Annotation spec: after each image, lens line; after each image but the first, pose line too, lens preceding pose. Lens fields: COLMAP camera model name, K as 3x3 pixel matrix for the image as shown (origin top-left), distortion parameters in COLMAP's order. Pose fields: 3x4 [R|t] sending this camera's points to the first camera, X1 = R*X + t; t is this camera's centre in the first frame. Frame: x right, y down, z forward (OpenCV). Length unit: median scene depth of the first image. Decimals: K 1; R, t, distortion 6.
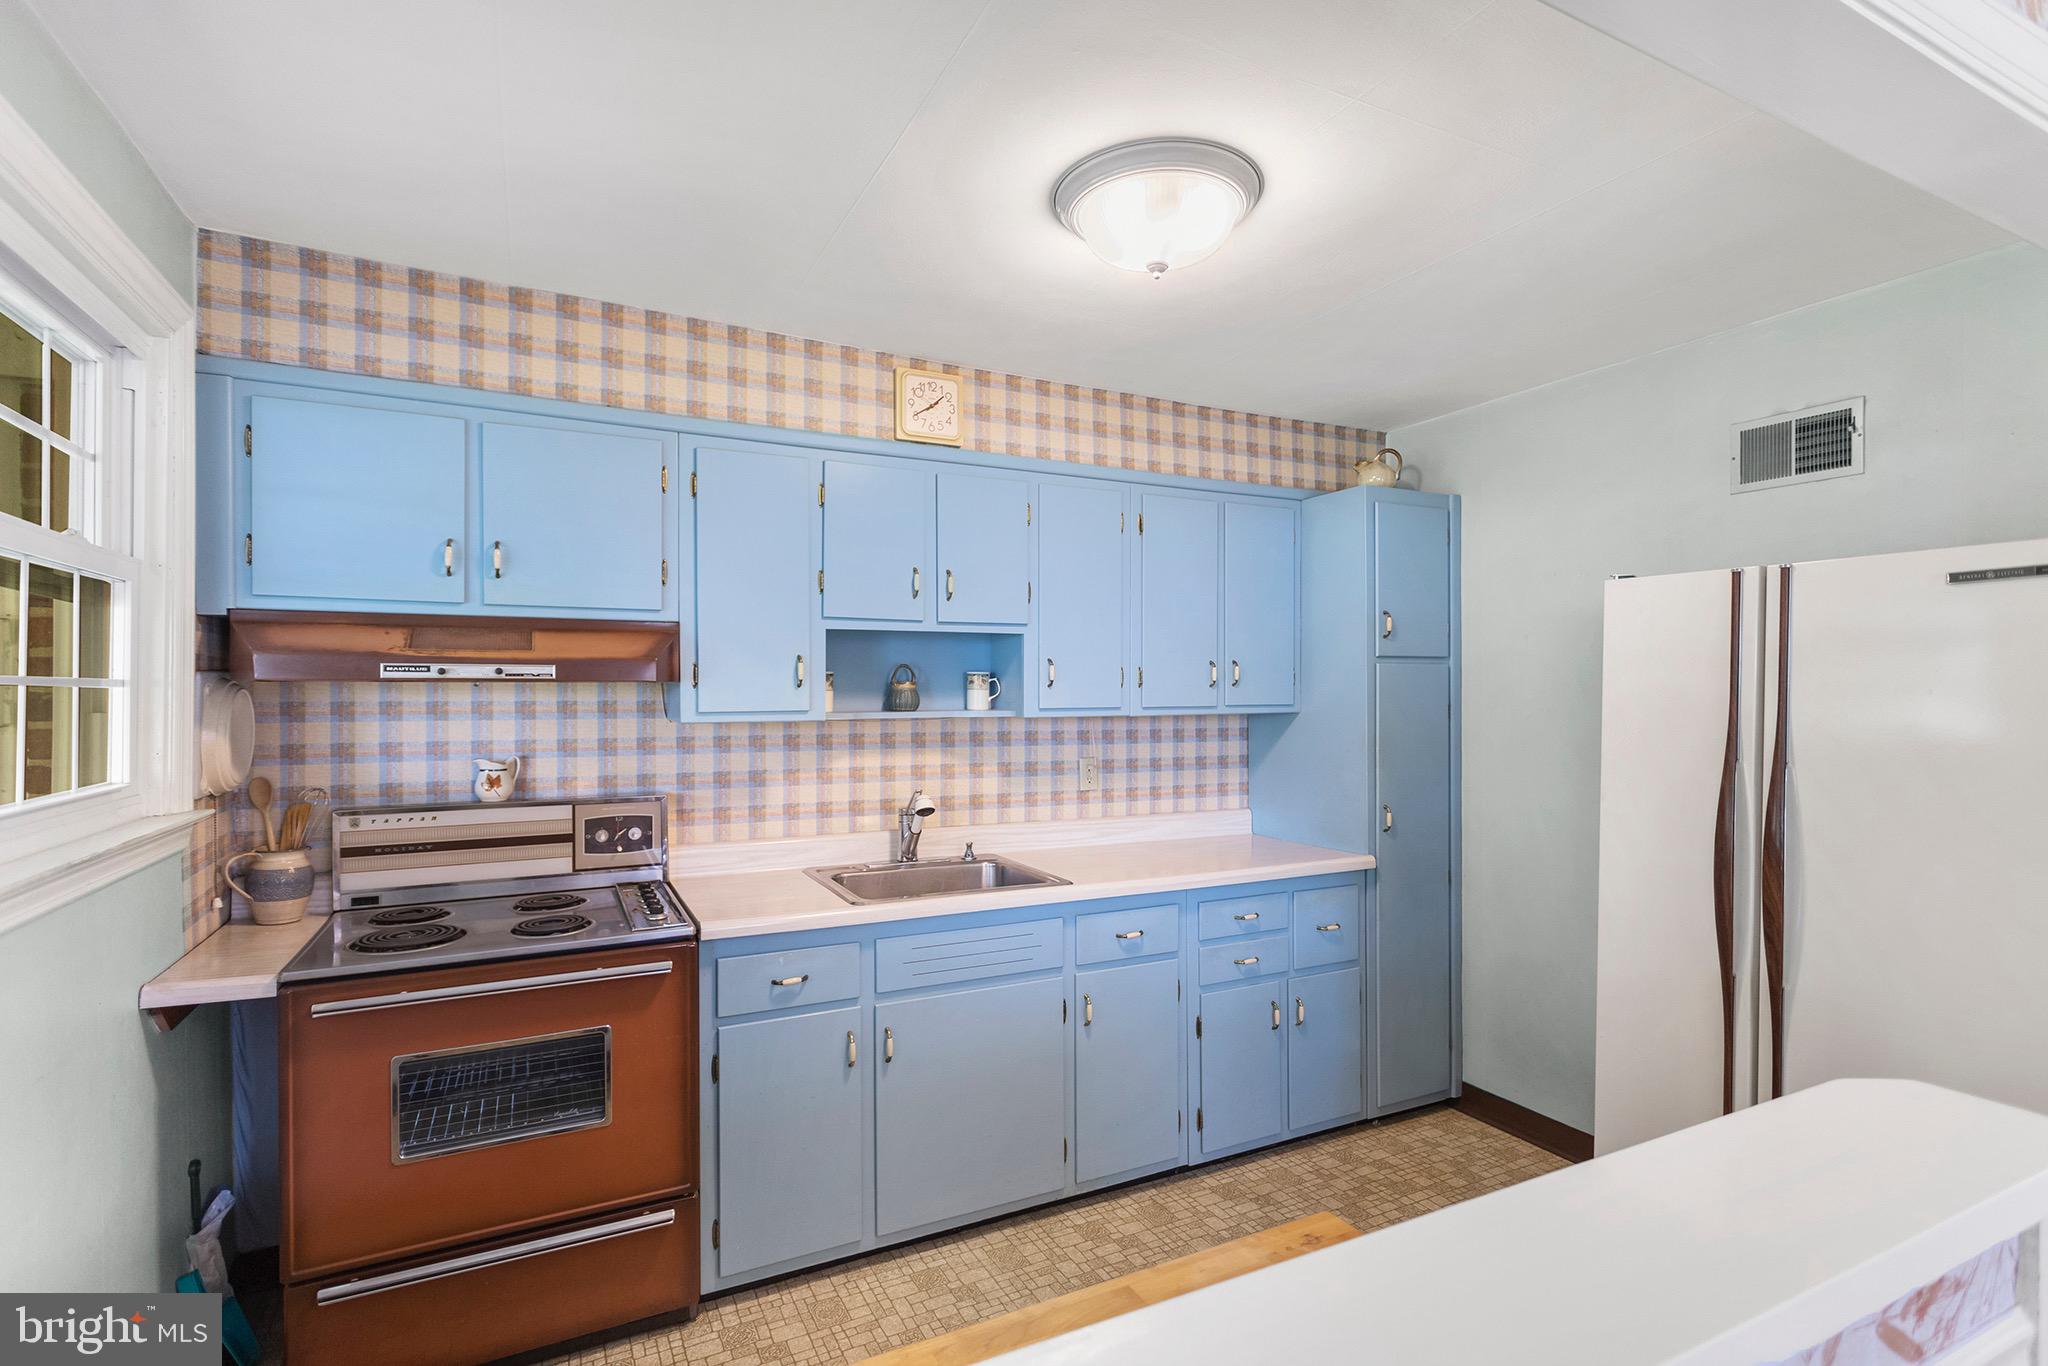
lens RADIAL K [[973.6, 0, 1058.4], [0, 973.6, 697.2], [0, 0, 1]] dist [-0.000900, 0.000195]
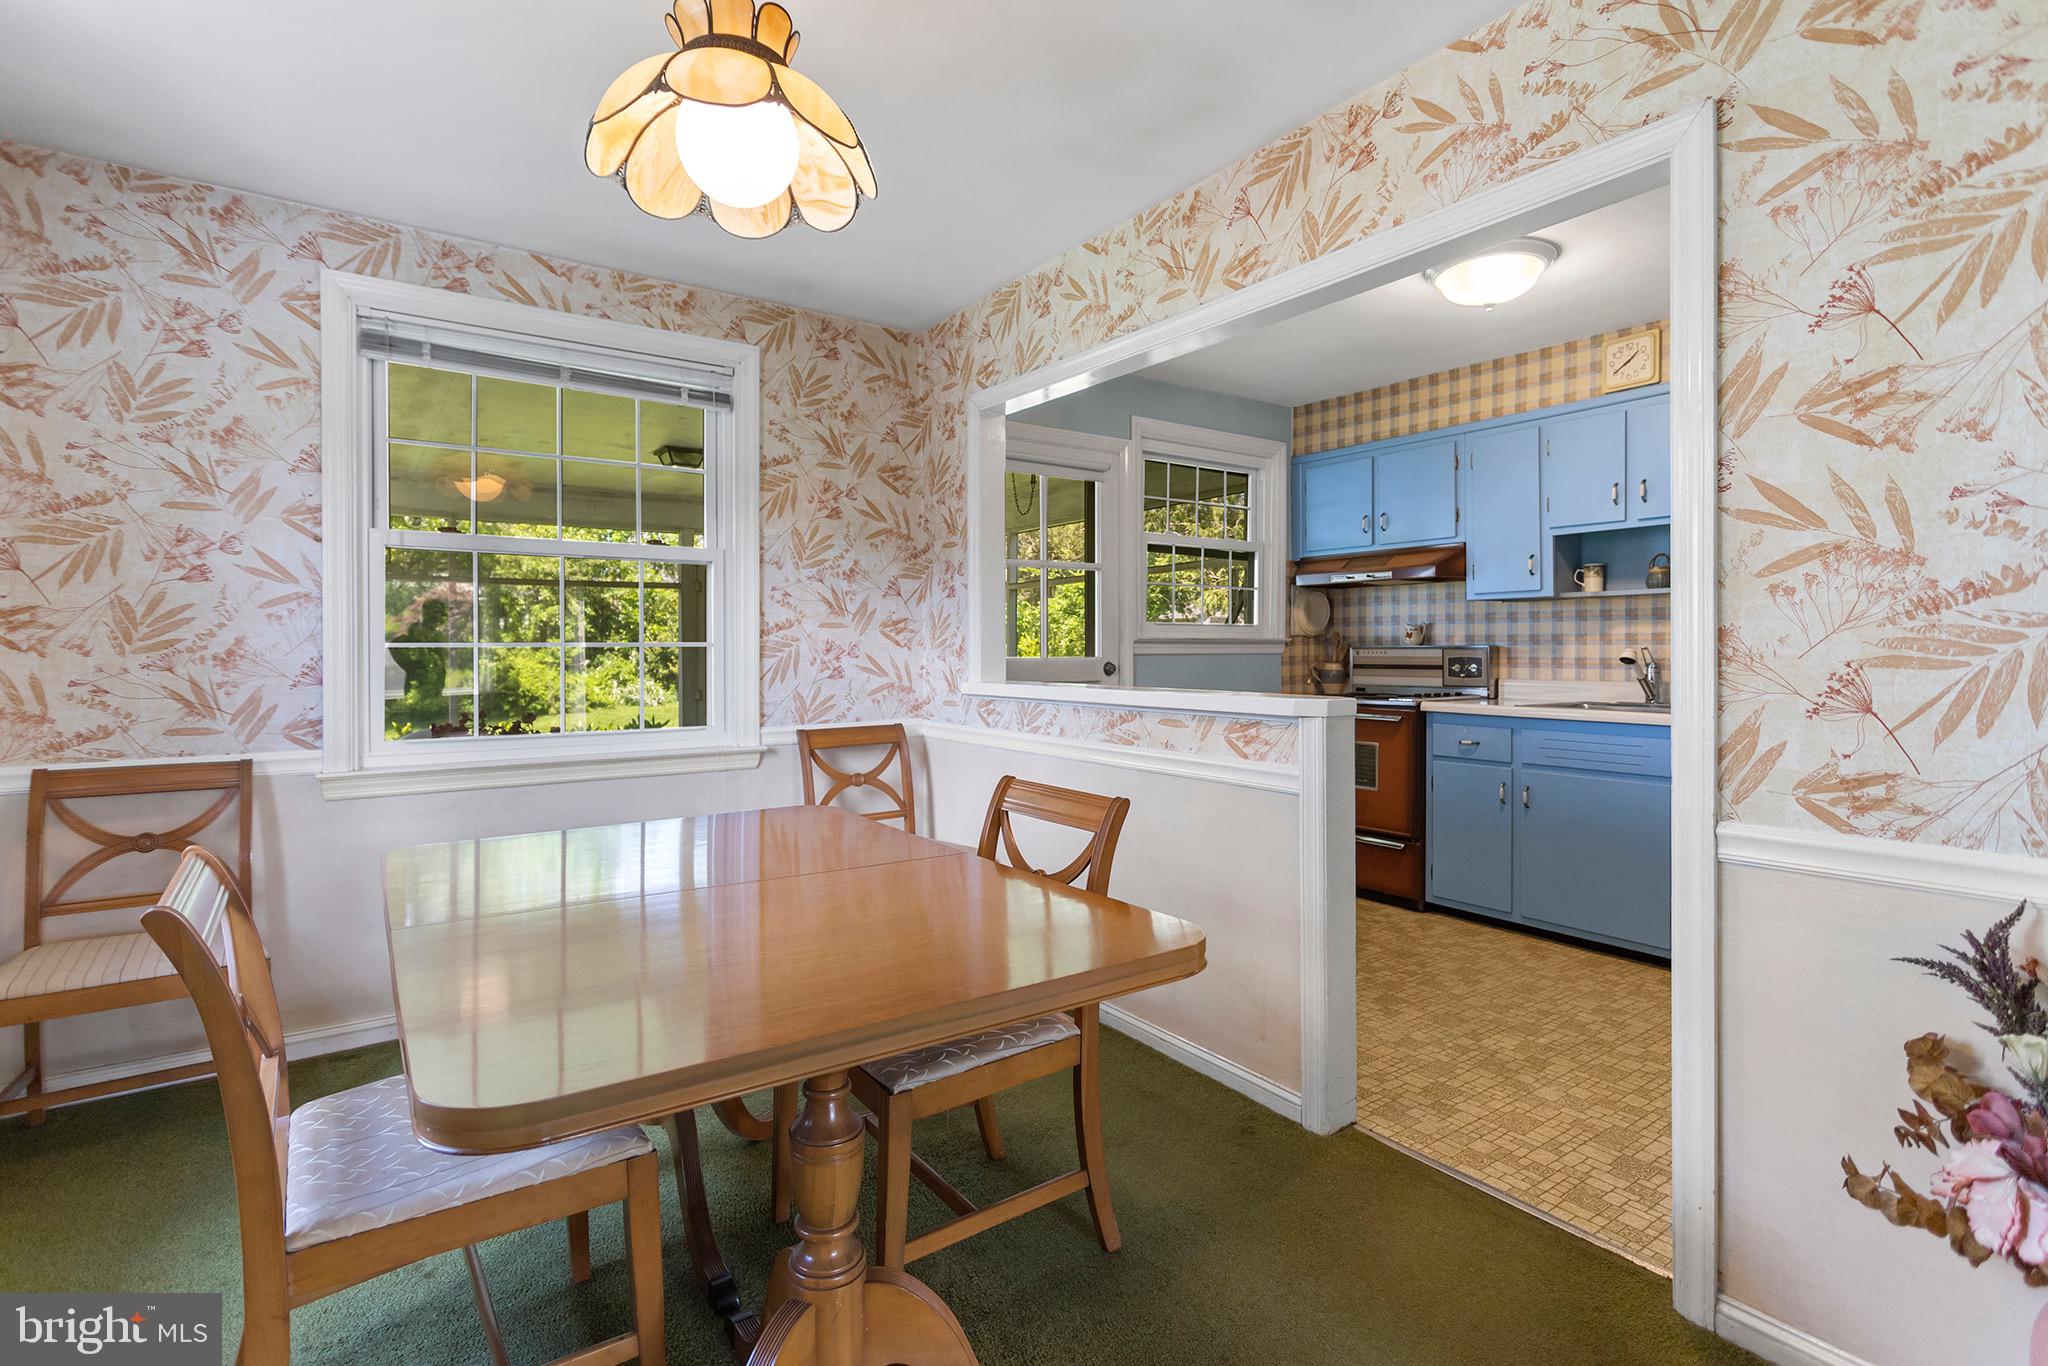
lens RADIAL K [[975.6, 0, 1013.6], [0, 975.6, 653.9], [0, 0, 1]] dist [-0.002428, 0.000070]
pose [[0.120419, 0.006227, -0.992704, 1.189239], [-0.000845, 0.999981, 0.006170, 0.107450], [0.992723, 0.000096, 0.120422, -0.012114]]
